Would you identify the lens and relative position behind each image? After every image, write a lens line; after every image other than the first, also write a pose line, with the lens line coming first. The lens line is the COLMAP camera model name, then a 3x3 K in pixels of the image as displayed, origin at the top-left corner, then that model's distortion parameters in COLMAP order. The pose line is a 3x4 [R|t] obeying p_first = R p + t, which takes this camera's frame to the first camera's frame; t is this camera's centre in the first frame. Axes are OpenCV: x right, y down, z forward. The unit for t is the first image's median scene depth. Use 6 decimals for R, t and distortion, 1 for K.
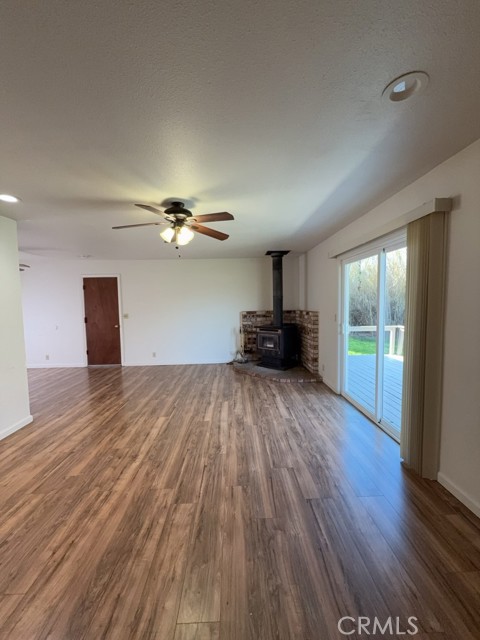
lens RADIAL K [[254.6, 0, 240.0], [0, 254.6, 320.0], [0, 0, 1]] dist [0.000397, 0.000041]
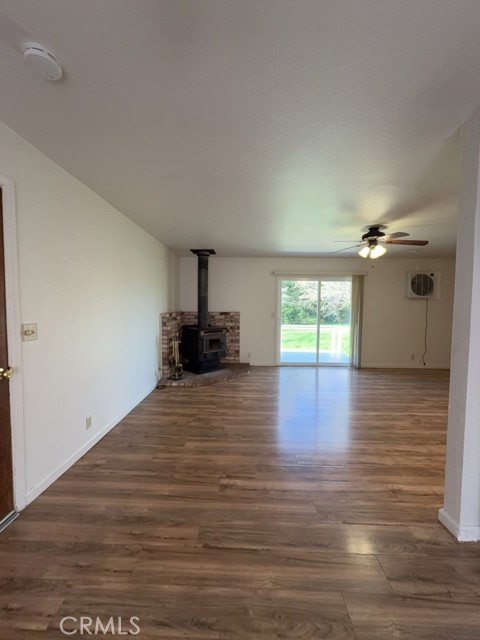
lens RADIAL K [[248.6, 0, 240.0], [0, 248.6, 320.0], [0, 0, 1]] dist [-0.029687, 0.000073]
pose [[0.071239, -0.033358, 0.996901, -1.552188], [0.061468, 0.997688, 0.028991, -0.048478], [-0.995564, 0.059212, 0.073124, 1.585271]]
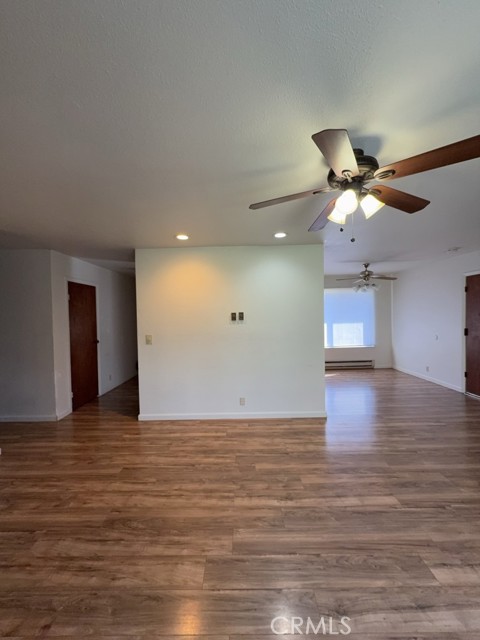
lens RADIAL K [[254.6, 0, 240.0], [0, 254.6, 320.0], [0, 0, 1]] dist [0.000397, 0.000041]
pose [[-0.033536, 0.037614, -0.998729, 0.373342], [-0.045845, 0.998182, 0.039133, -0.072365], [0.998386, 0.047099, -0.031750, 0.748476]]
